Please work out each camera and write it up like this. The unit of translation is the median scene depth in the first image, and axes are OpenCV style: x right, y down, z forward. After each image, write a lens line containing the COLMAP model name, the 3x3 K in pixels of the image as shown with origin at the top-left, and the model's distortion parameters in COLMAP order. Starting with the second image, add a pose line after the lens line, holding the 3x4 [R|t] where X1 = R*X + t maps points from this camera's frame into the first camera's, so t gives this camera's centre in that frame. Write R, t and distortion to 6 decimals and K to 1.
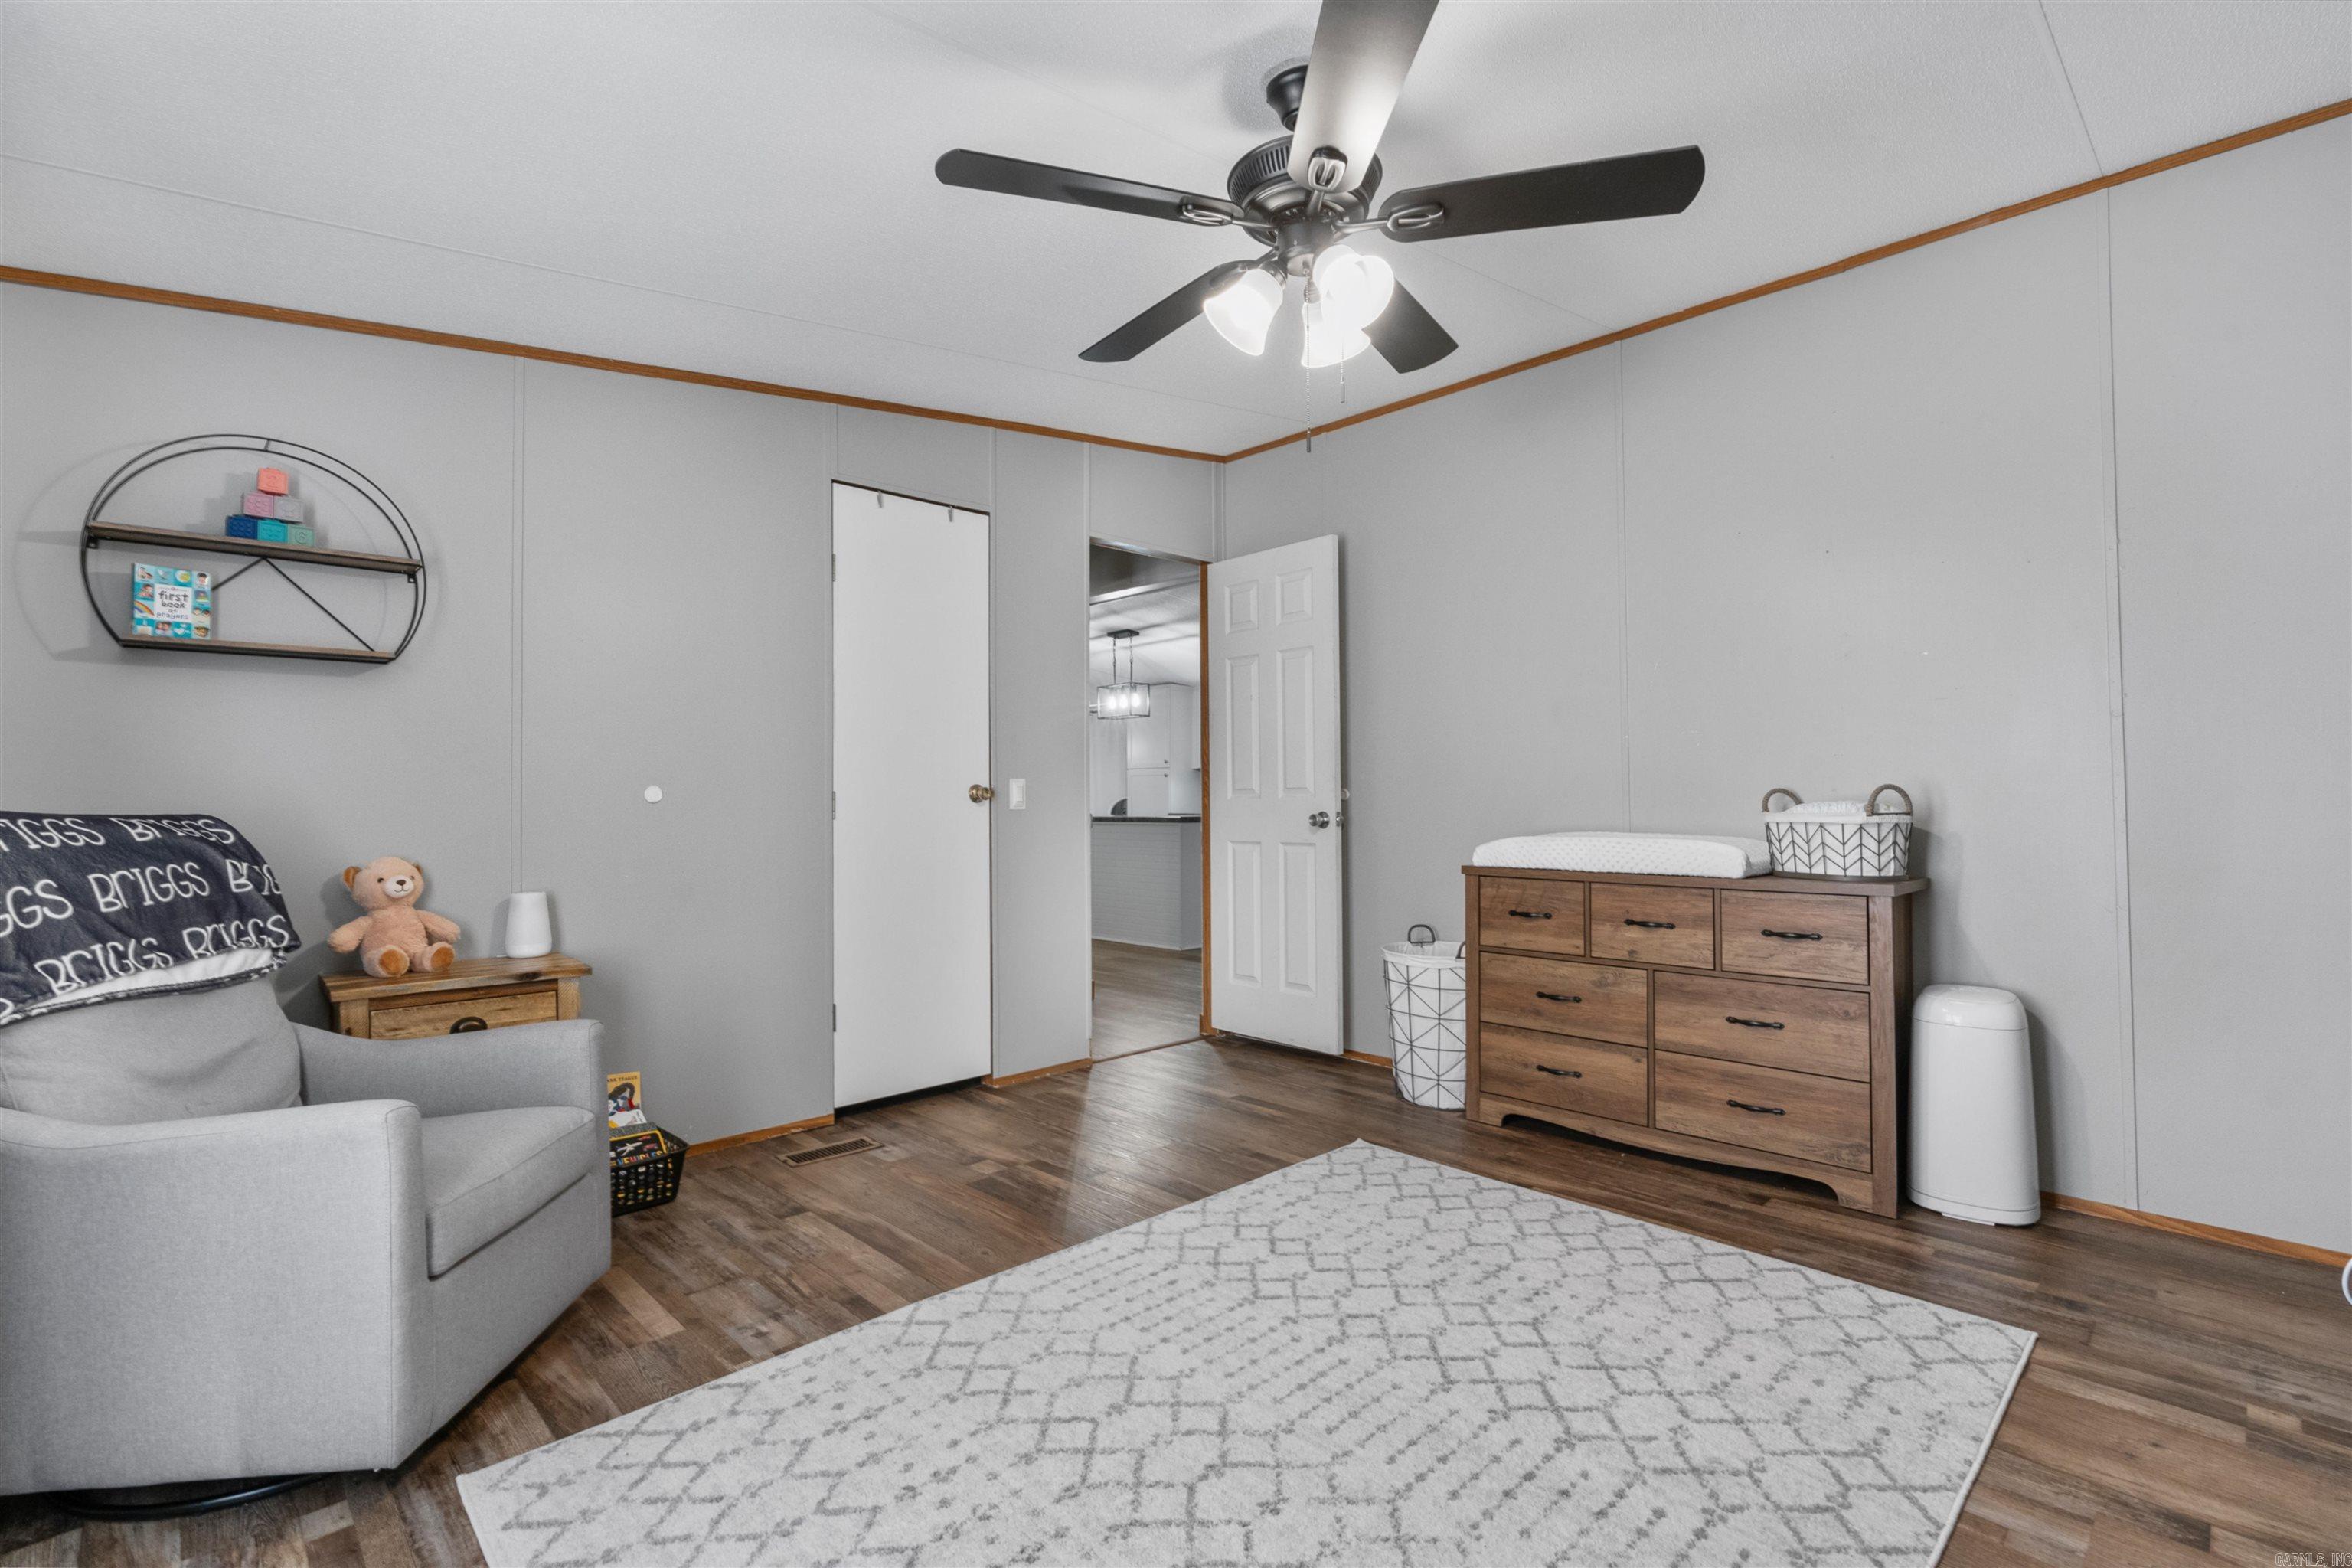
lens RADIAL K [[1066.6, 0, 1180.5], [0, 1066.6, 780.4], [0, 0, 1]] dist [-0.005820, 0.001243]
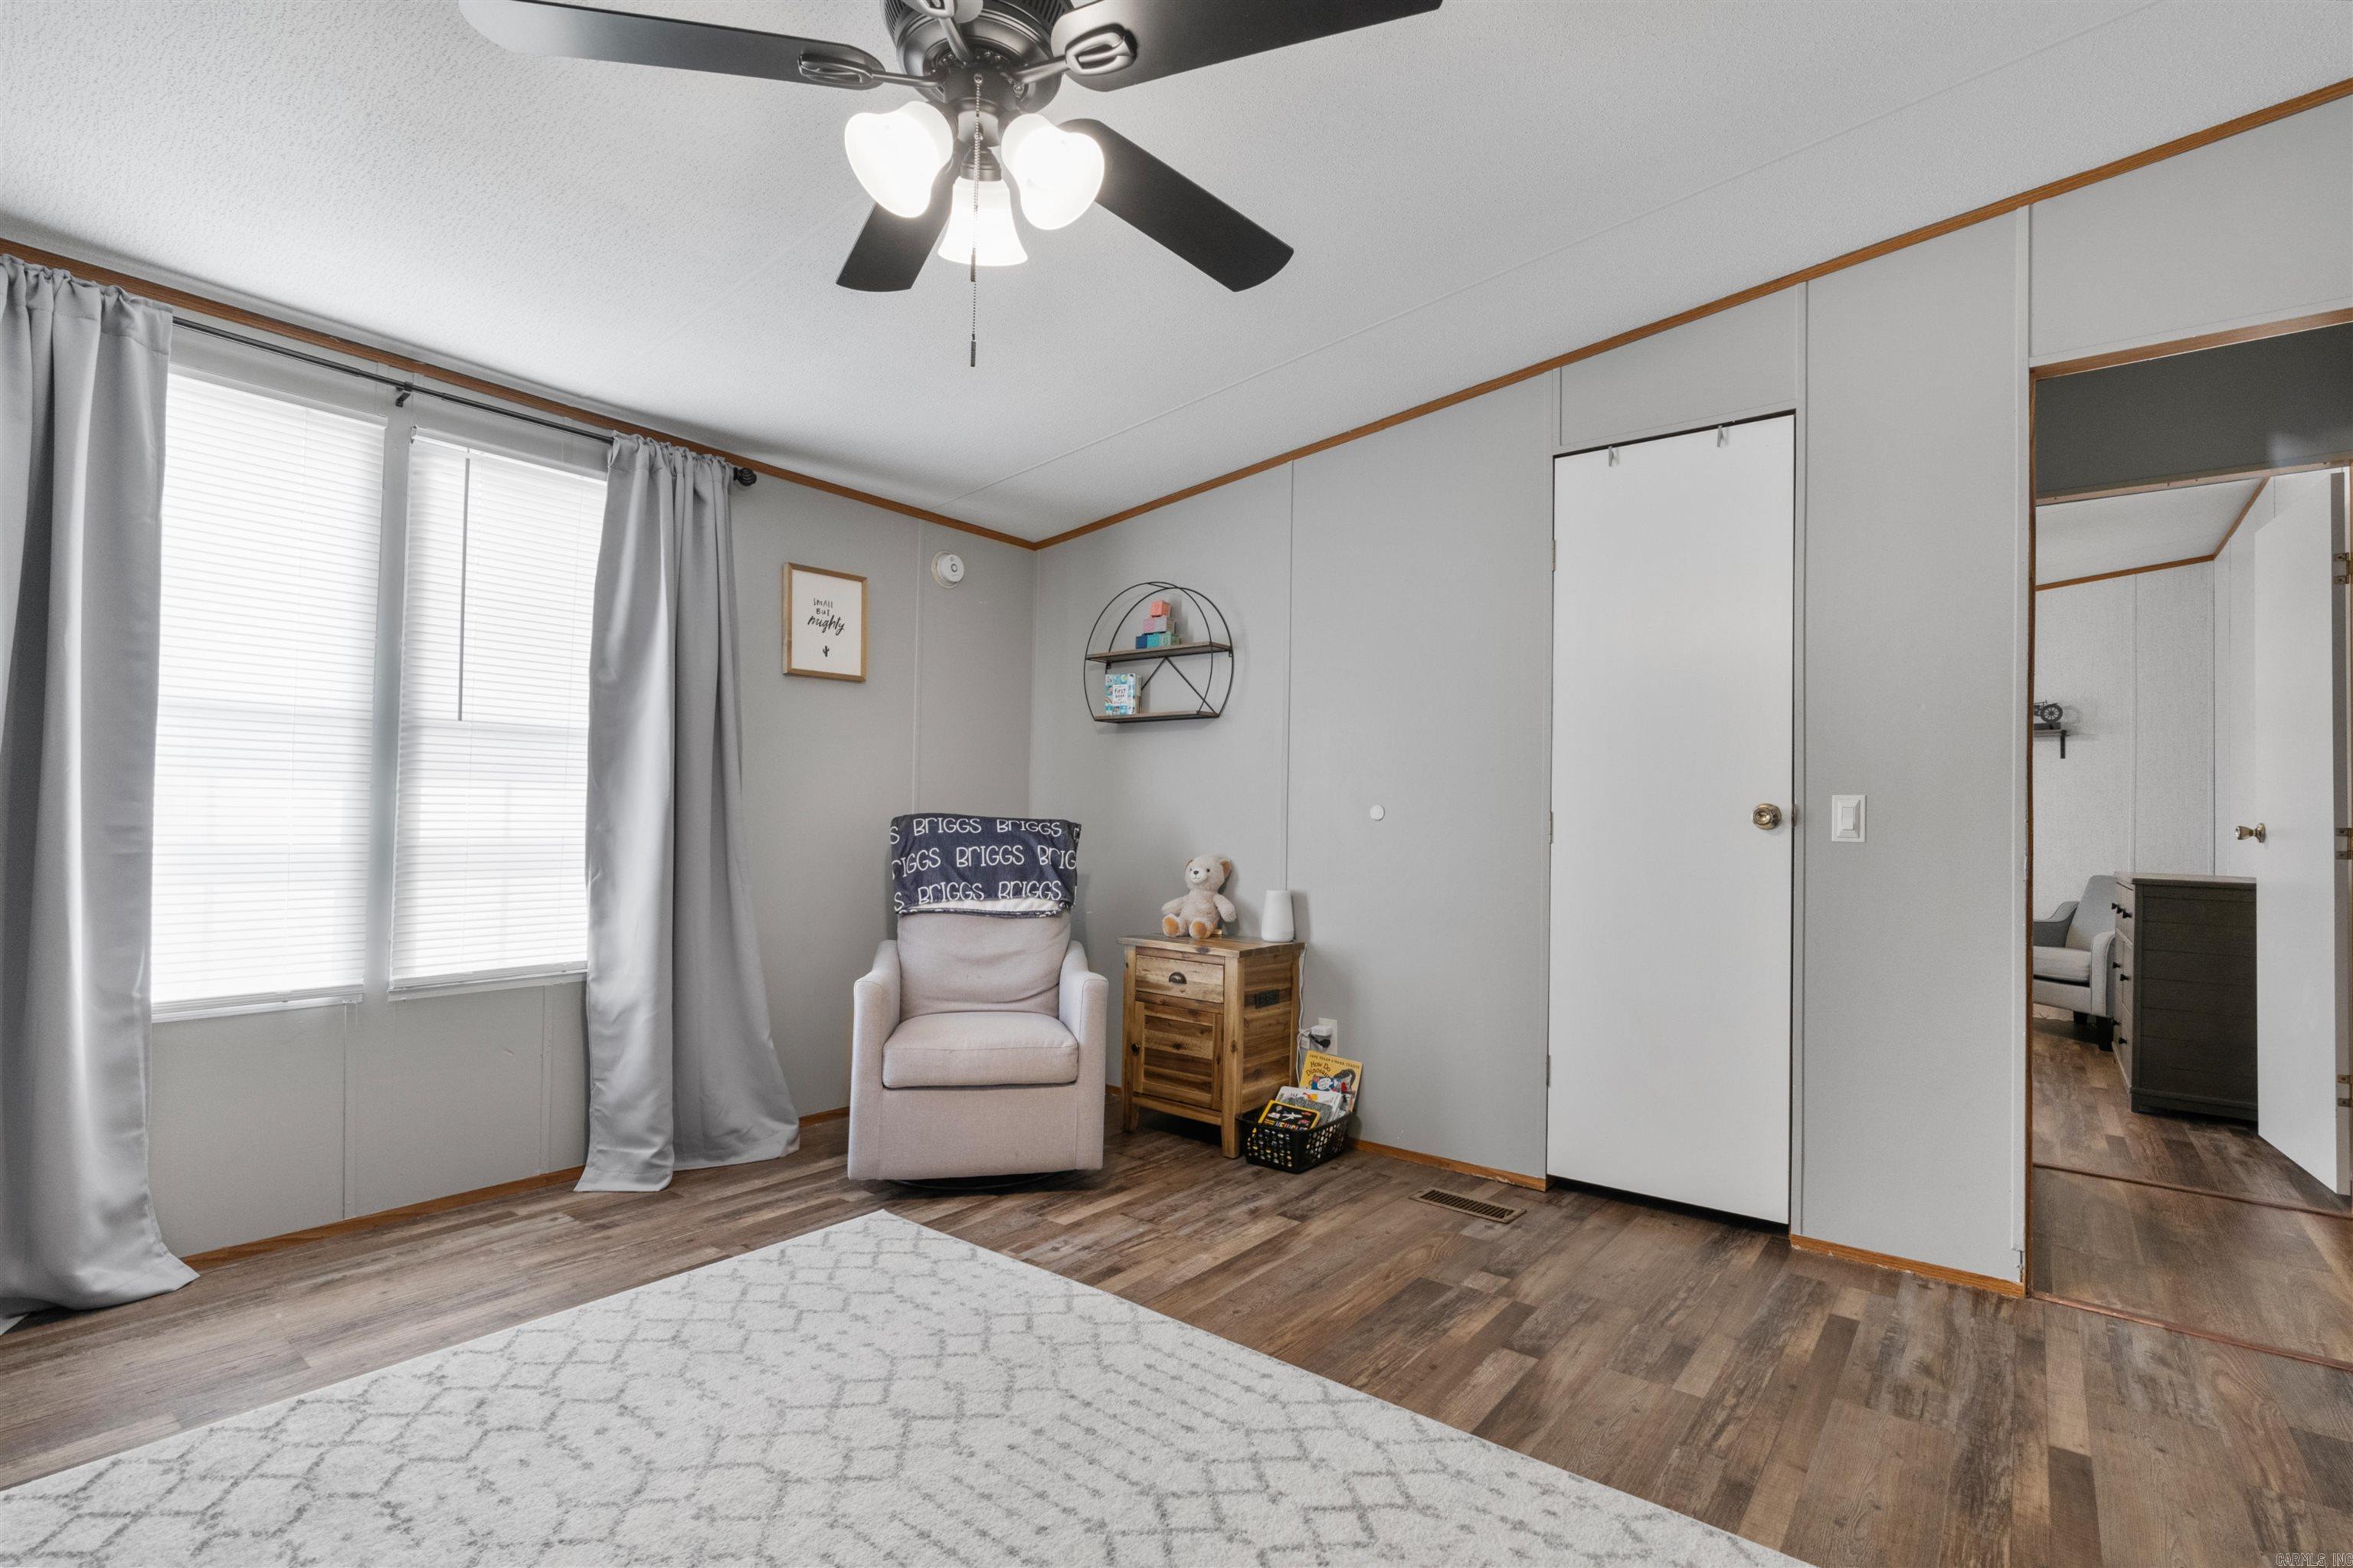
lens RADIAL K [[1073.8, 0, 1159.5], [0, 1073.8, 792.3], [0, 0, 1]] dist [-0.005467, -0.000083]
pose [[0.138887, -0.015664, -0.990184, 0.758407], [-0.001371, 0.999871, -0.016010, 0.014457], [0.990307, 0.003581, 0.138848, 0.845118]]
